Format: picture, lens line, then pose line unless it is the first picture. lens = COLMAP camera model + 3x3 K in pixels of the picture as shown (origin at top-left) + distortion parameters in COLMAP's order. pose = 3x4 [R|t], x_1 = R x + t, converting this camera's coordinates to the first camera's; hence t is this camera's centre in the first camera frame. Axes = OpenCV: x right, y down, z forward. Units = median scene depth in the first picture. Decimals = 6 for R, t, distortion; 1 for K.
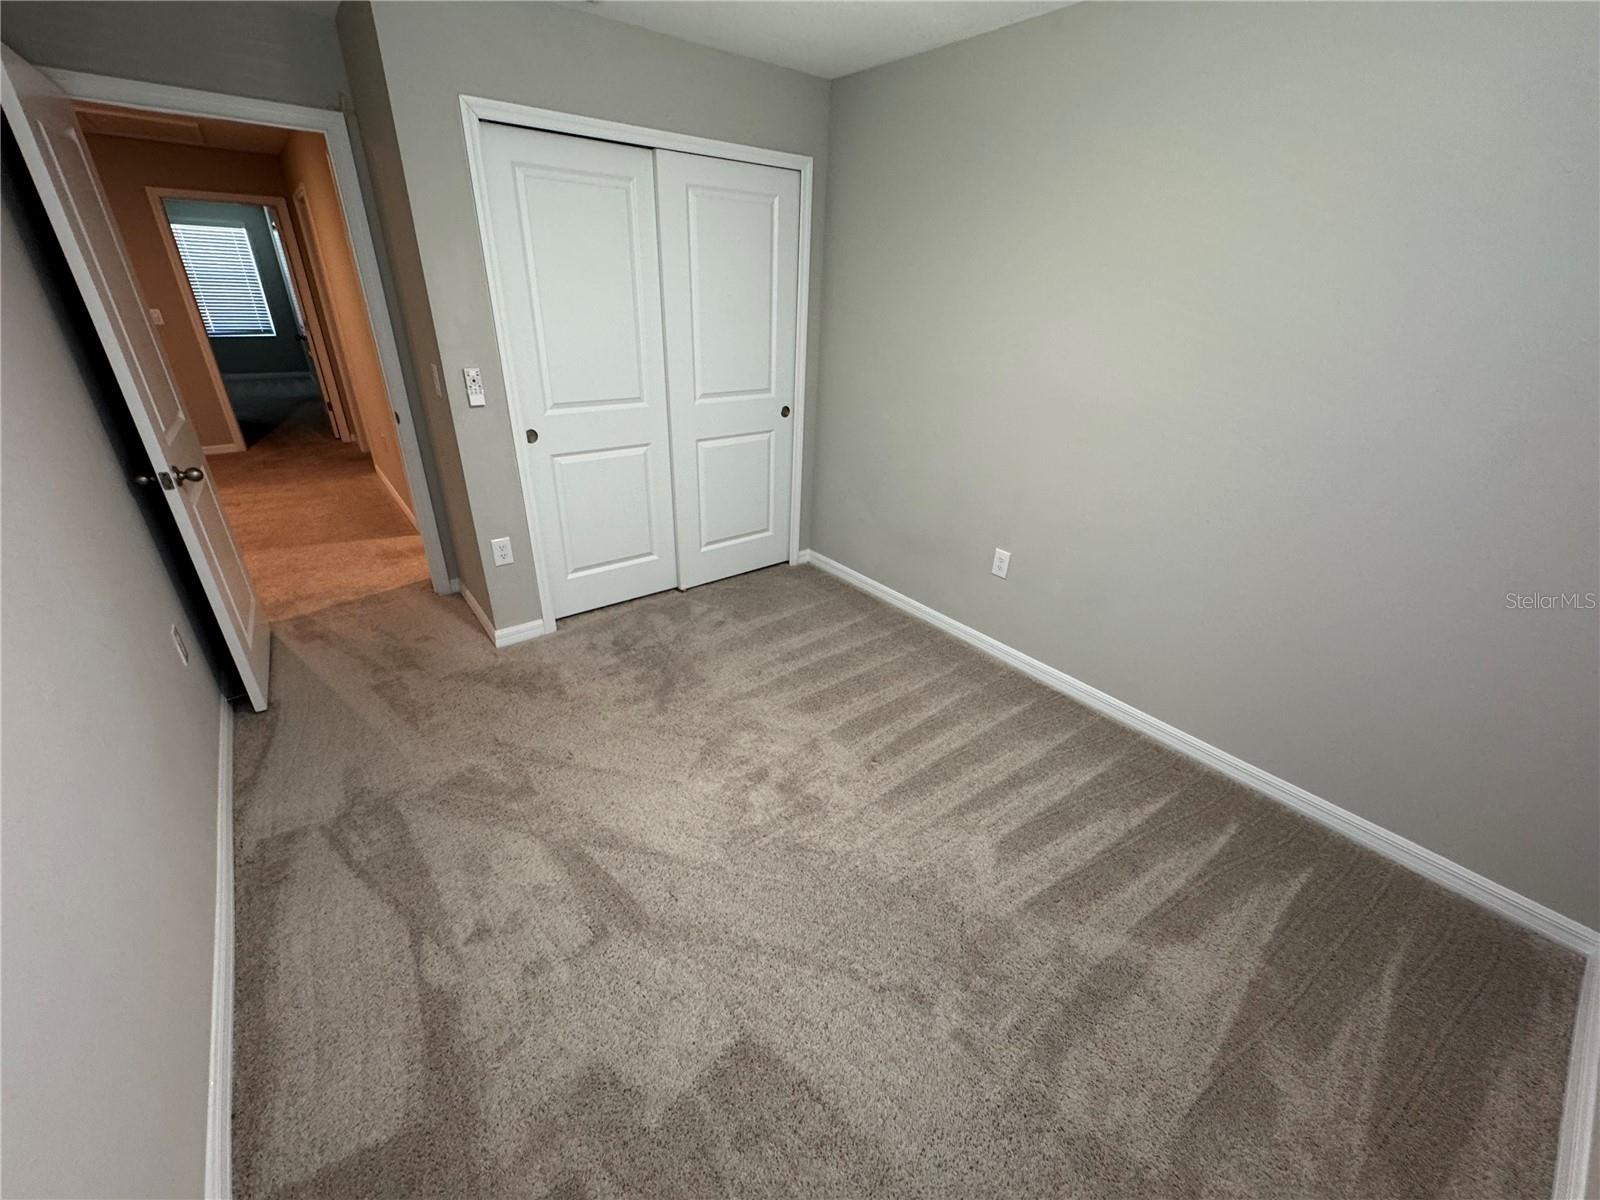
lens RADIAL K [[641.6, 0, 800.0], [0, 641.6, 600.0], [0, 0, 1]] dist [-0.000380, -0.000024]
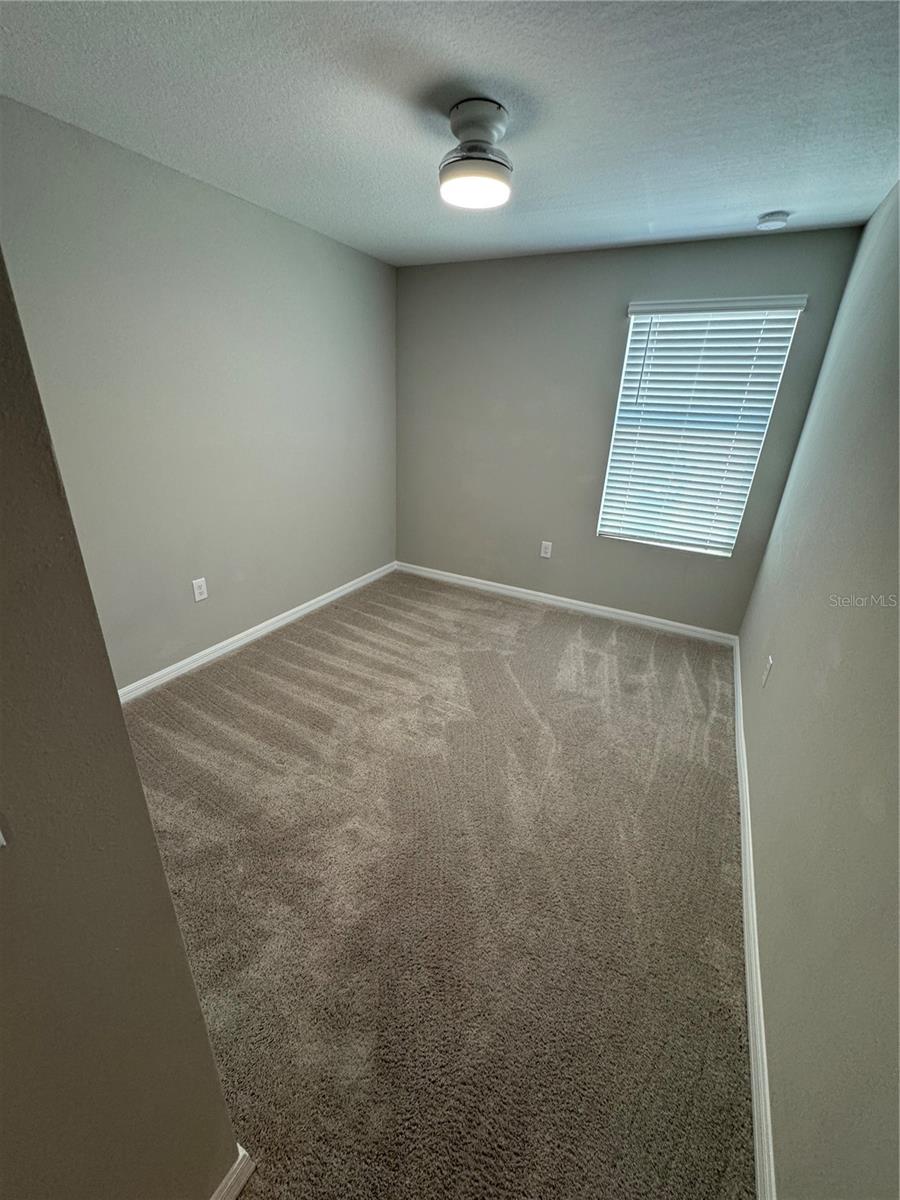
lens RADIAL K [[481.2, 0, 450.0], [0, 481.2, 600.0], [0, 0, 1]] dist [-0.000380, -0.000024]
pose [[-0.380887, -0.418514, 0.824483, -0.892048], [0.358800, 0.754922, 0.548959, -0.518955], [-0.852166, 0.504916, -0.137377, 0.977524]]
